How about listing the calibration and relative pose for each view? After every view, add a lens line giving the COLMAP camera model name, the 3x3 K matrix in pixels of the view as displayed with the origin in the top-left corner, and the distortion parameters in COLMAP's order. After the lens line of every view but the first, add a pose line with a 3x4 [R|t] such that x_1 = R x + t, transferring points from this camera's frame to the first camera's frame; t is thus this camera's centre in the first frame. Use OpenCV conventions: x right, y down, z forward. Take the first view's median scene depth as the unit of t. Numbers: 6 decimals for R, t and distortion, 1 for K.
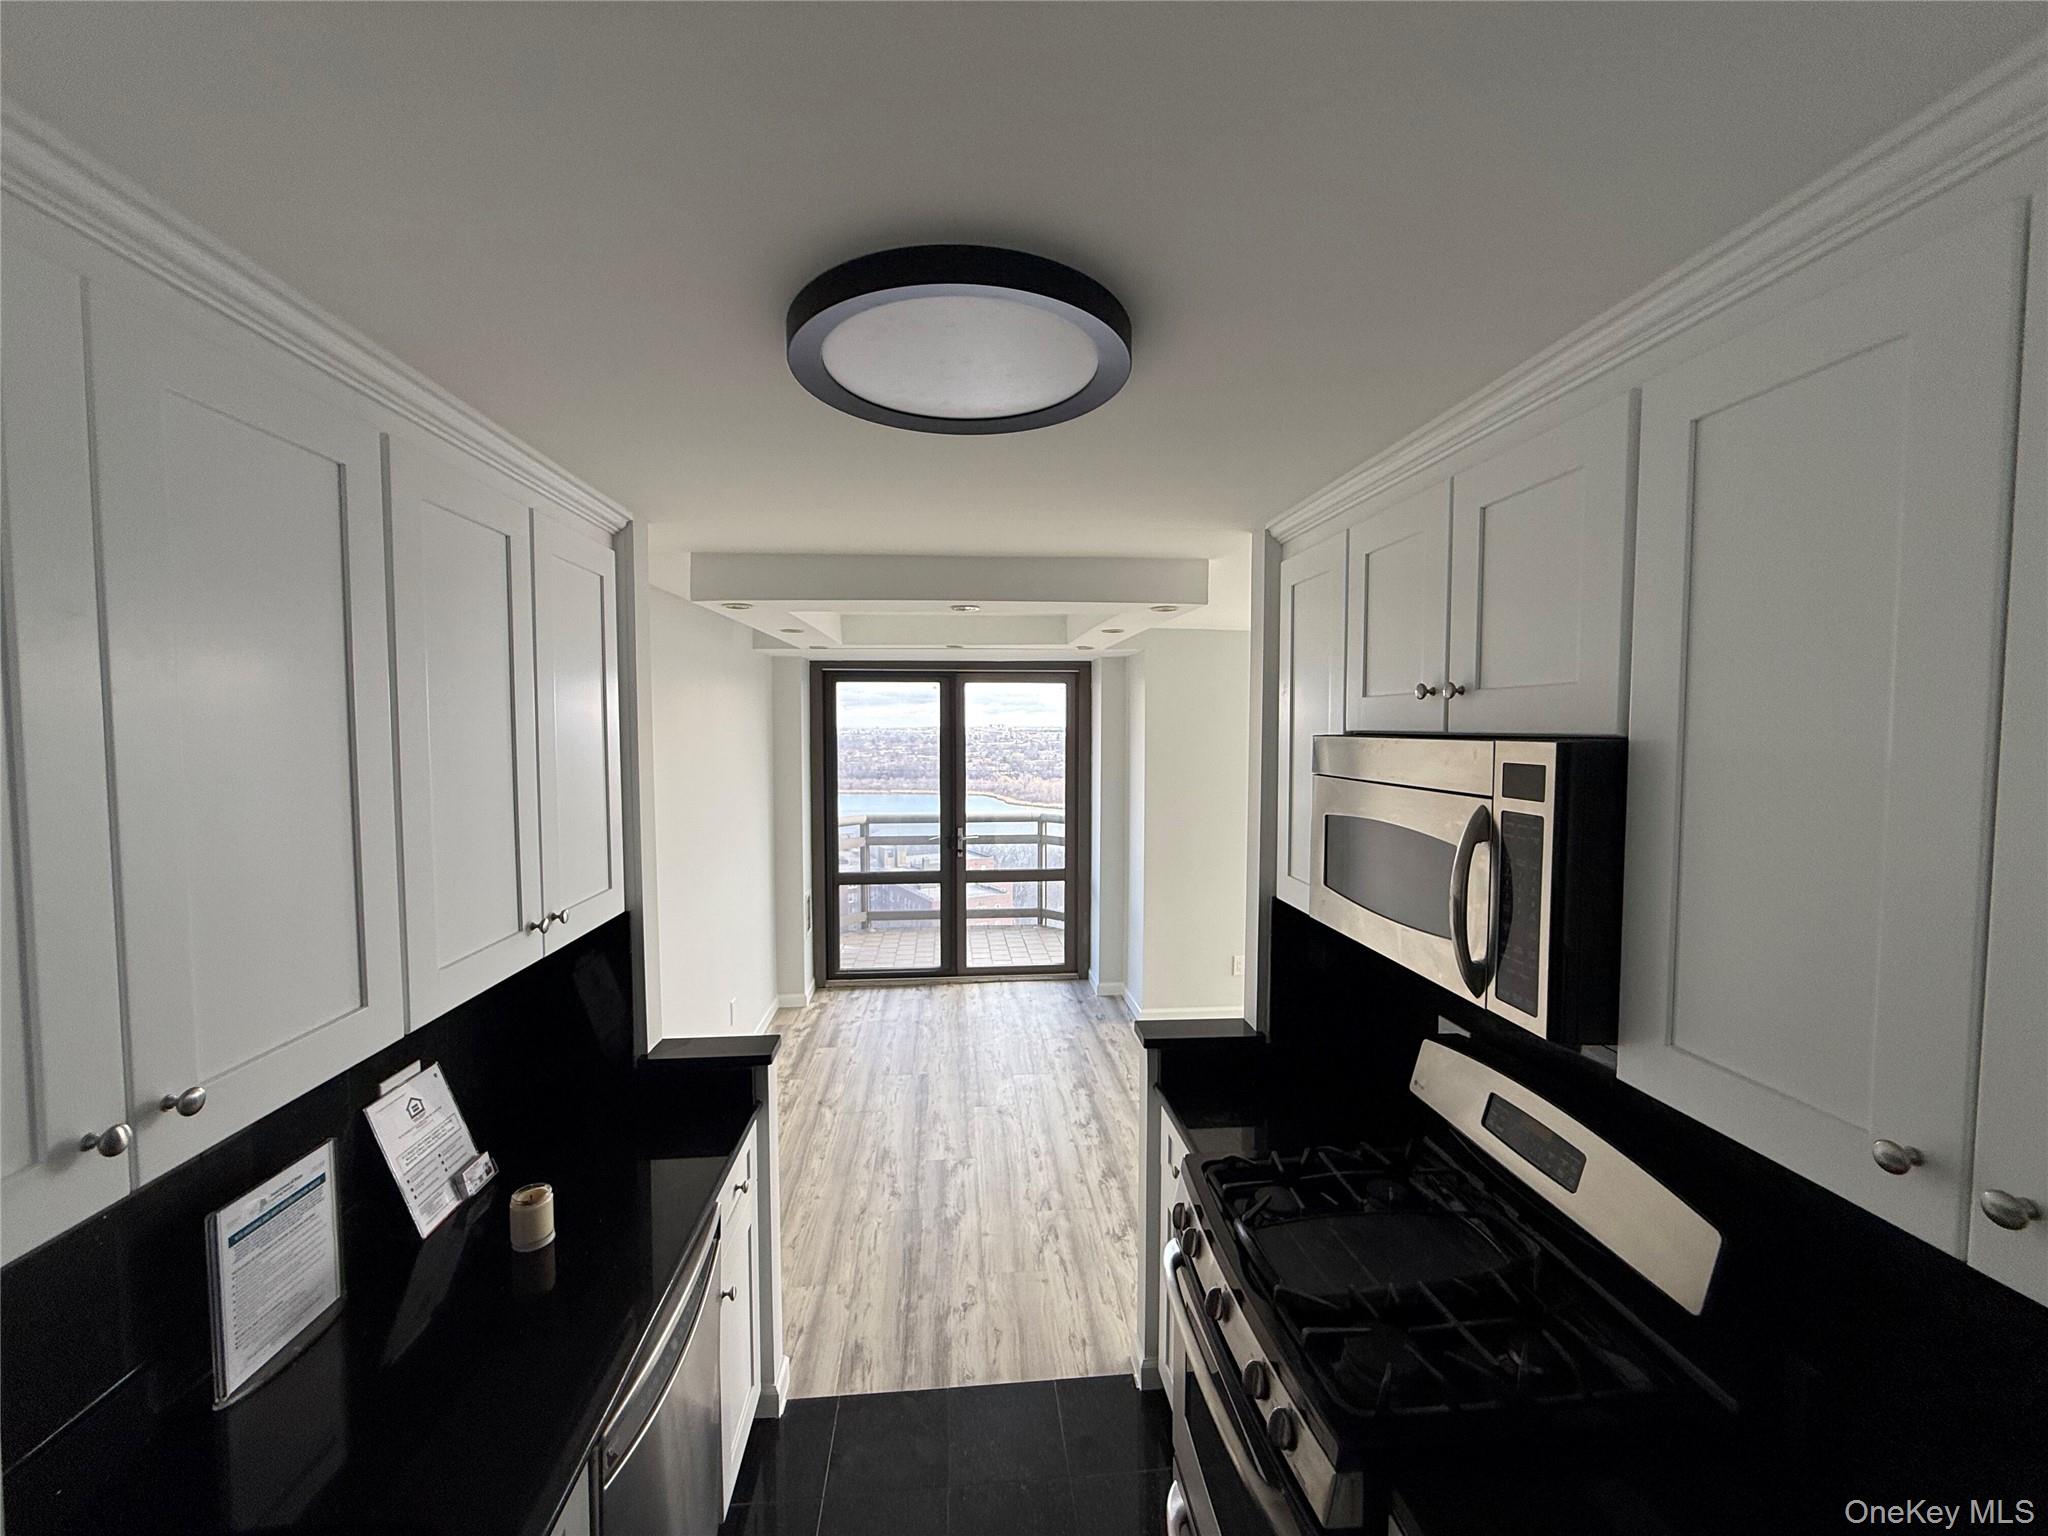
lens RADIAL K [[814.7, 0, 1022.7], [0, 814.7, 762.1], [0, 0, 1]] dist [-0.001220, 0.000635]
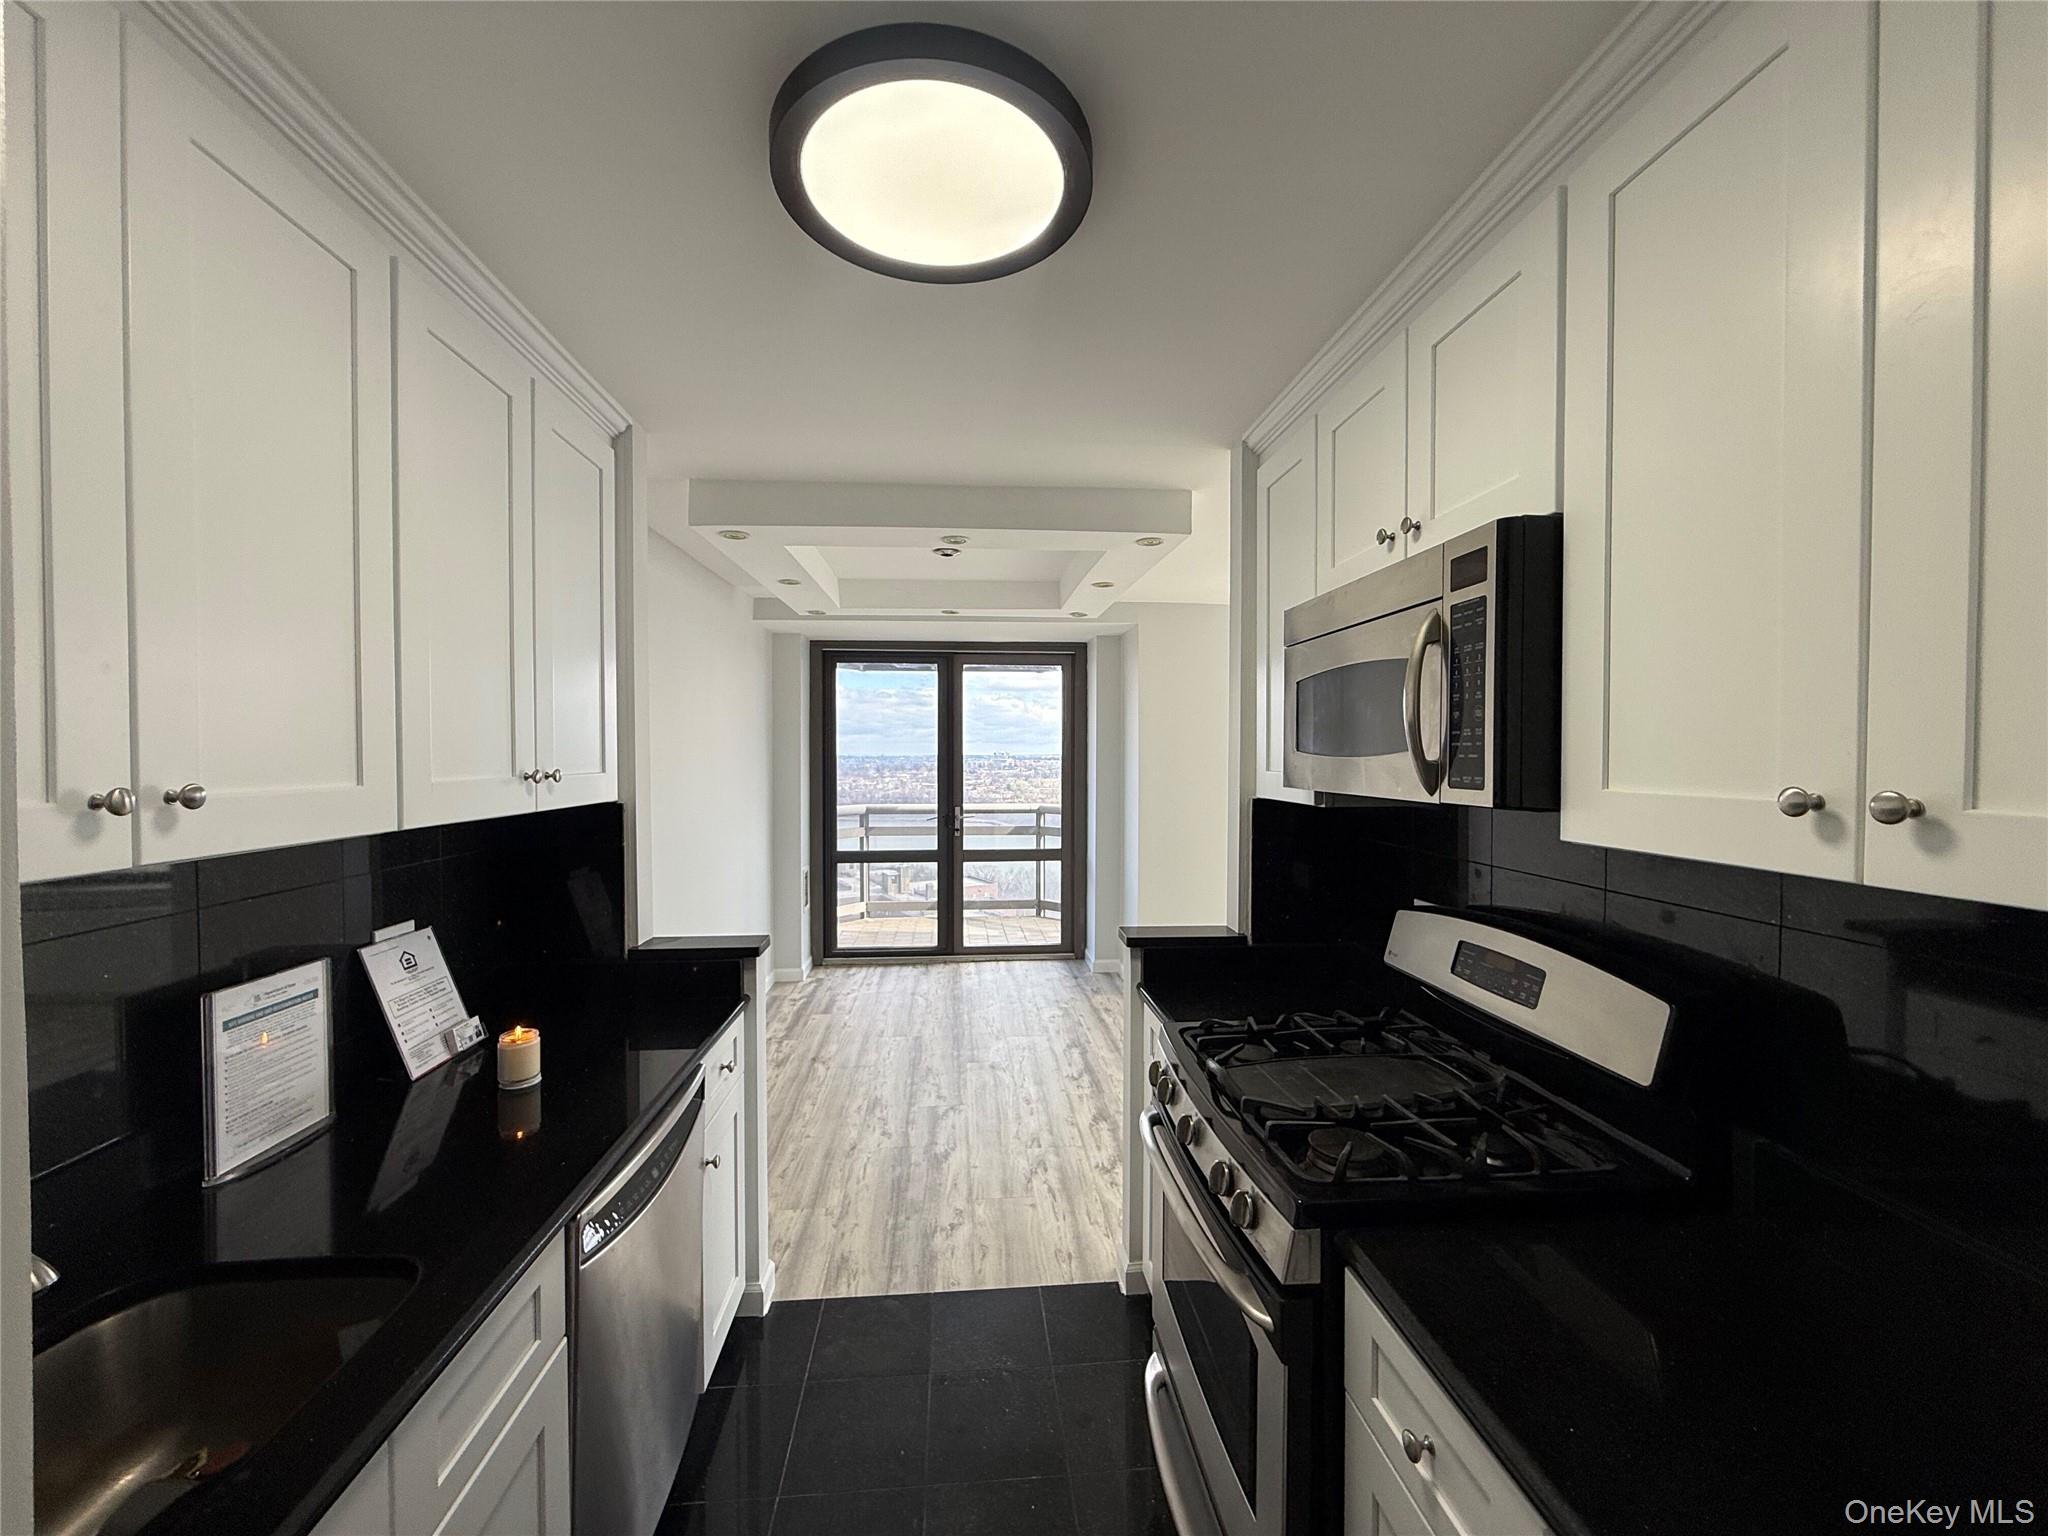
lens RADIAL K [[814.7, 0, 1025.5], [0, 814.7, 781.0], [0, 0, 1]] dist [-0.001220, 0.000635]
pose [[0.999987, 0.001062, -0.004931, 0.027578], [-0.001230, 0.999416, -0.034158, 0.181636], [0.004892, 0.034163, 0.999404, -0.021881]]
